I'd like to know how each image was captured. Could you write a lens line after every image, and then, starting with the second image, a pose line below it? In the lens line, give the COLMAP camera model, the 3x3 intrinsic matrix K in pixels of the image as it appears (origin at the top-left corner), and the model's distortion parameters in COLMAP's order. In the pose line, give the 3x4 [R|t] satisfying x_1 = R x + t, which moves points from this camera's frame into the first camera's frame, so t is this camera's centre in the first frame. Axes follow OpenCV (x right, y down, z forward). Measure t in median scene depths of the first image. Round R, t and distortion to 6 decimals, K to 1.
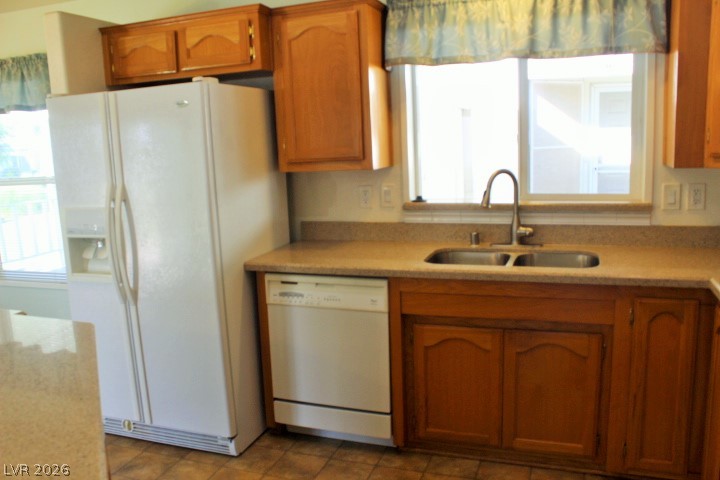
lens RADIAL K [[605.7, 0, 355.1], [0, 605.7, 246.1], [0, 0, 1]] dist [-0.167679, 0.144680]
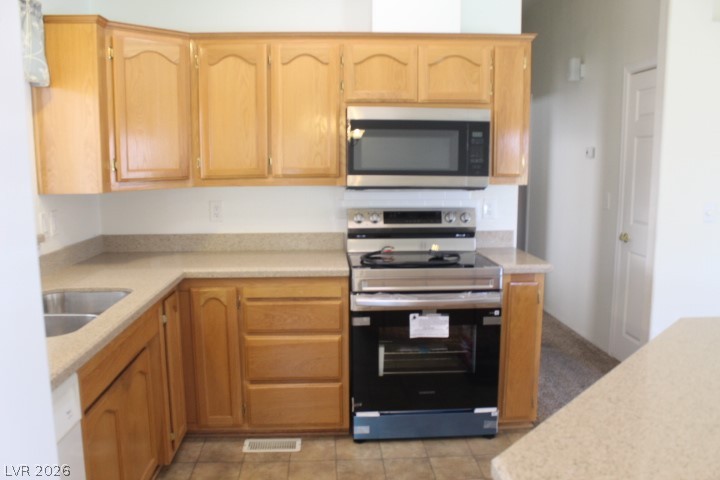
lens RADIAL K [[605.7, 0, 355.1], [0, 605.7, 246.1], [0, 0, 1]] dist [-0.167679, 0.144680]
pose [[-0.394910, -0.085961, 0.914690, -0.599975], [0.180952, 0.968833, 0.169173, -0.120884], [-0.900723, 0.232323, -0.367047, 0.868006]]
